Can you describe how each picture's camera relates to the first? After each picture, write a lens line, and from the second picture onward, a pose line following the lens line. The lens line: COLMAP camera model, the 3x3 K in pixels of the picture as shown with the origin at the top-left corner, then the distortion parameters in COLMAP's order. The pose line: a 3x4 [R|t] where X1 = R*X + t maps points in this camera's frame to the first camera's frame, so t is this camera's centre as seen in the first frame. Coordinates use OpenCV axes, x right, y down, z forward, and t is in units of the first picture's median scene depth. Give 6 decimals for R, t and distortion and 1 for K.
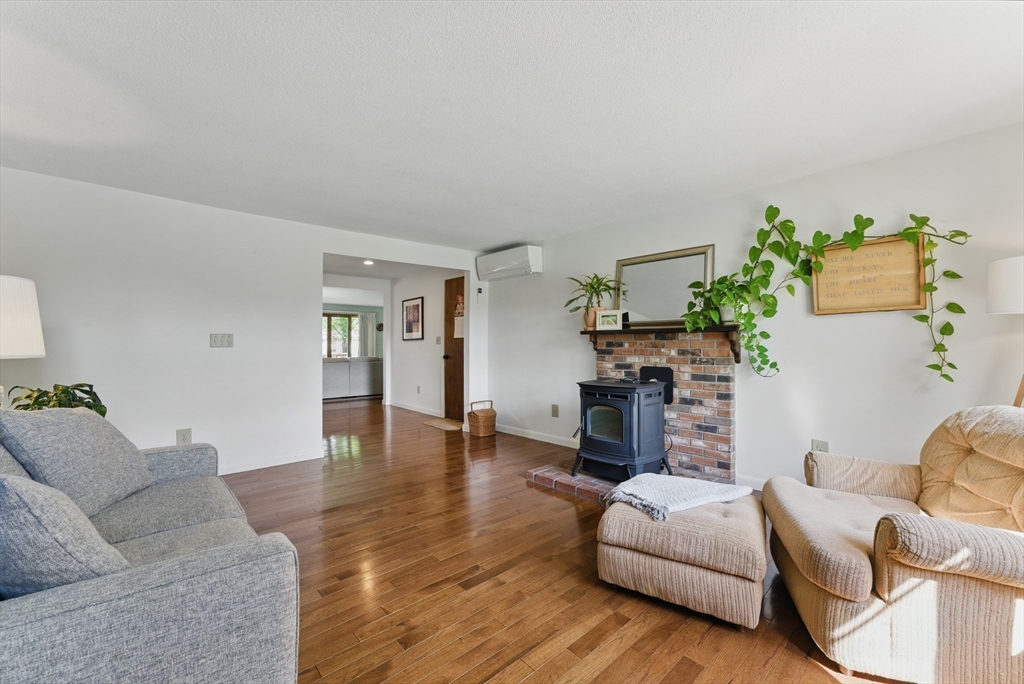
lens RADIAL K [[410.3, 0, 515.4], [0, 410.3, 341.3], [0, 0, 1]] dist [-0.001375, -0.000384]
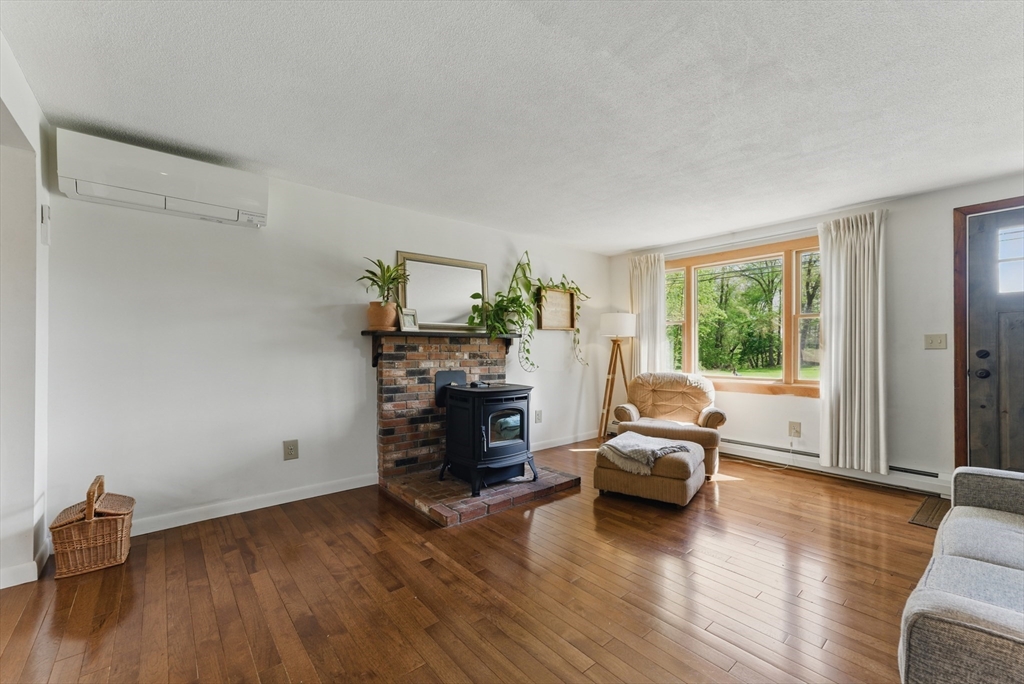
lens RADIAL K [[444.8, 0, 512.0], [0, 444.8, 342.0], [0, 0, 1]] dist [-0.000482, -0.000106]
pose [[0.073754, 0.017951, 0.997115, -0.730890], [-0.010746, 0.999794, -0.017204, 0.008807], [-0.997219, -0.009446, 0.073932, 0.763060]]
